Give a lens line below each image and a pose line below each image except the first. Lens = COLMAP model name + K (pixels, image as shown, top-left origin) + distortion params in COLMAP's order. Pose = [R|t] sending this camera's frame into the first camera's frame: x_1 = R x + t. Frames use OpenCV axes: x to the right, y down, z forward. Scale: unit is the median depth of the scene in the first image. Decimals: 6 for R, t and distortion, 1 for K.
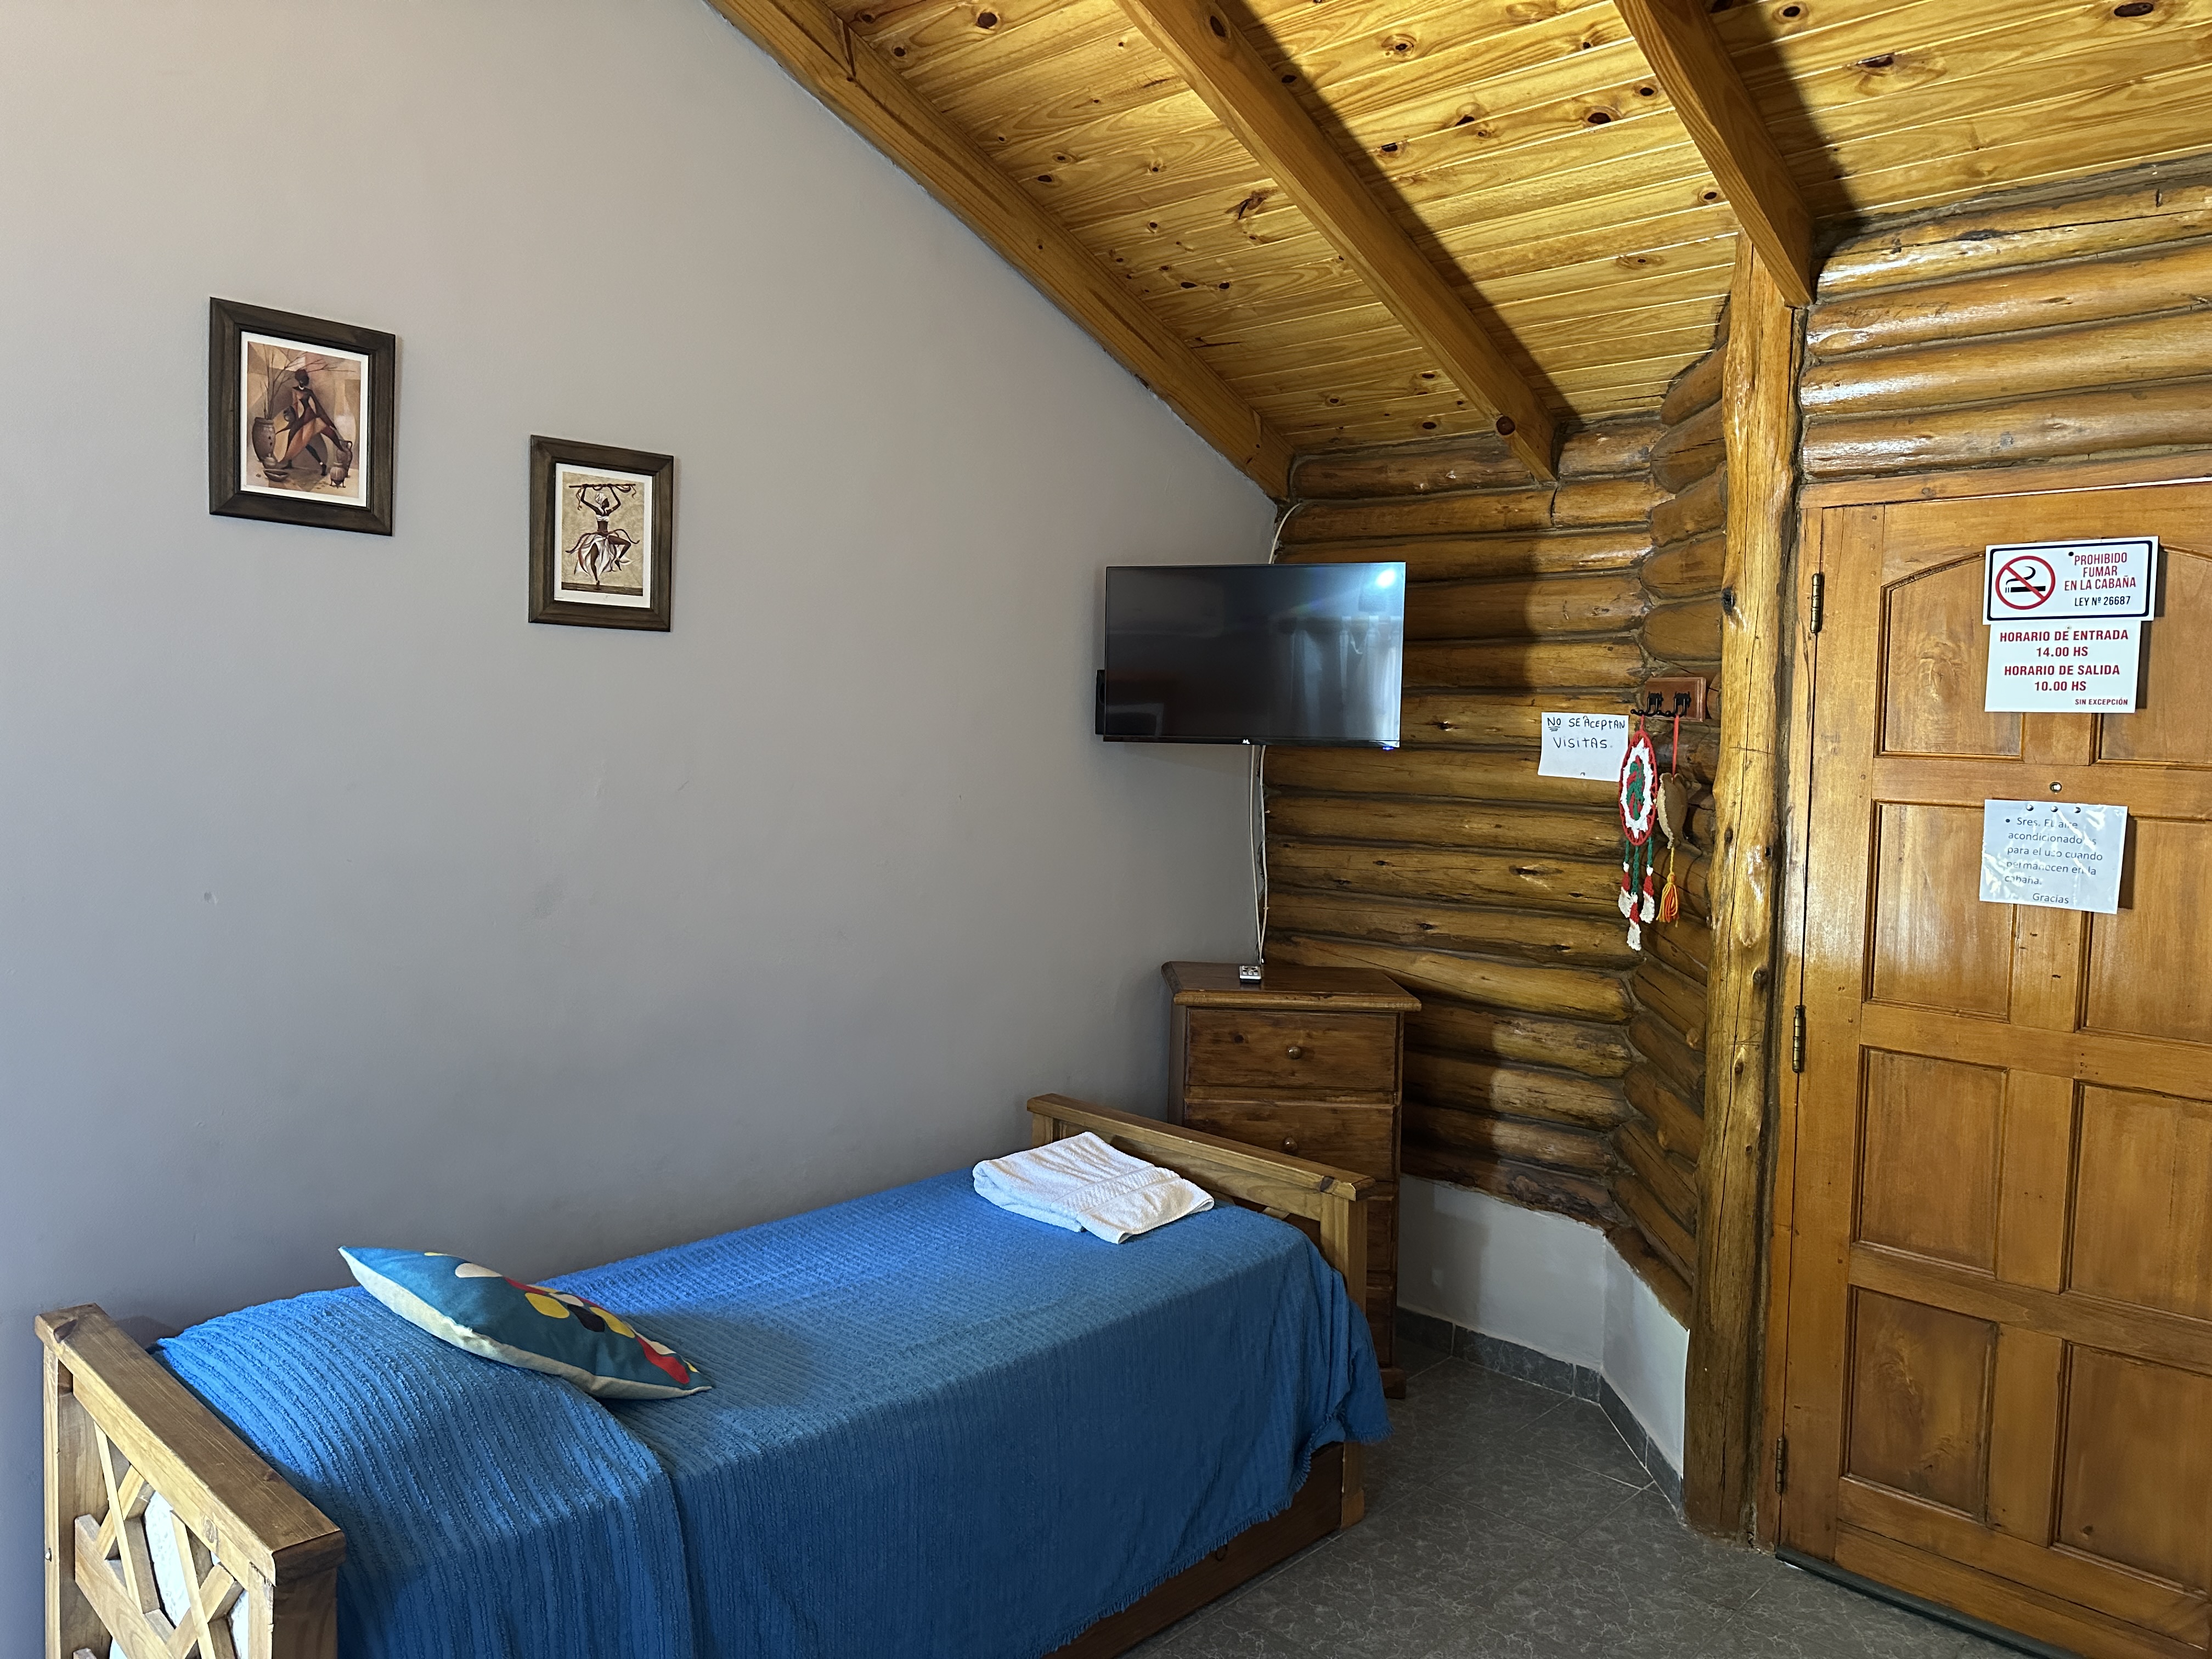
lens RADIAL K [[1549.3, 0, 1124.0], [0, 1549.3, 832.3], [0, 0, 1]] dist [0.066352, -0.093214]
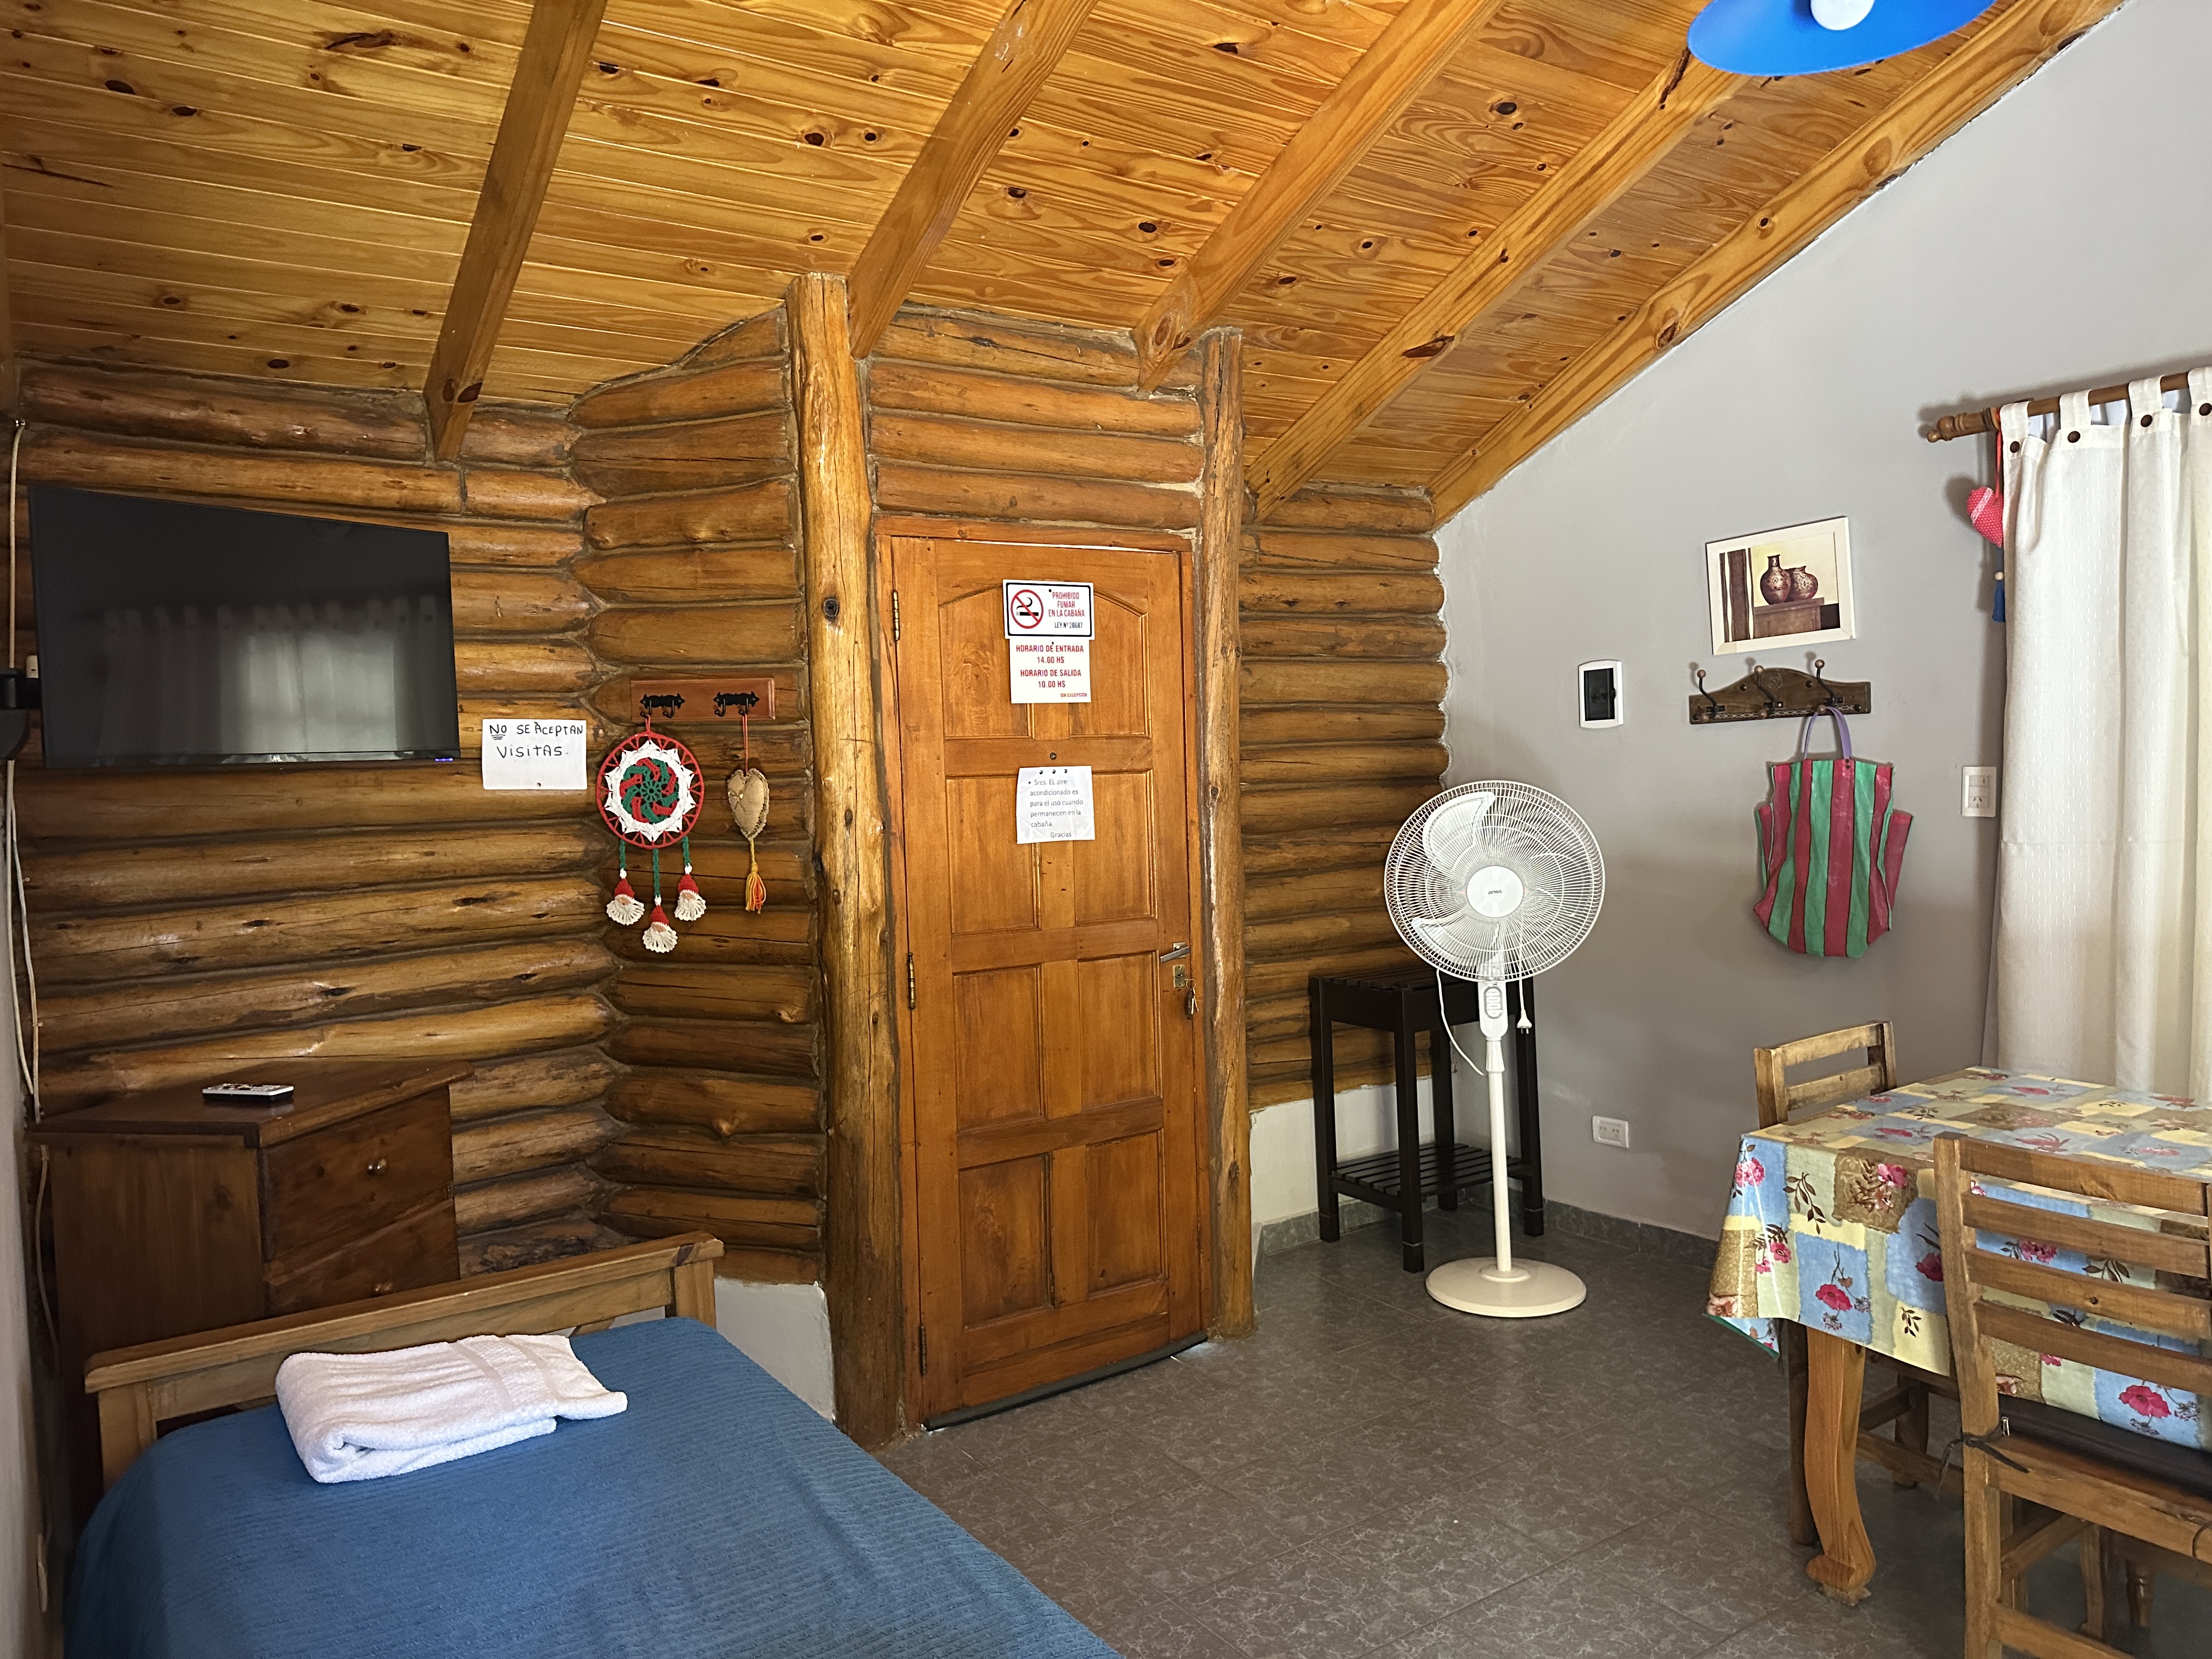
lens RADIAL K [[1549.3, 0, 1129.4], [0, 1549.3, 821.7], [0, 0, 1]] dist [0.066352, -0.093214]
pose [[0.212125, -0.072719, 0.974533, -0.660289], [0.109928, 0.992674, 0.050145, -0.028563], [-0.971040, 0.096491, 0.218564, 0.559906]]
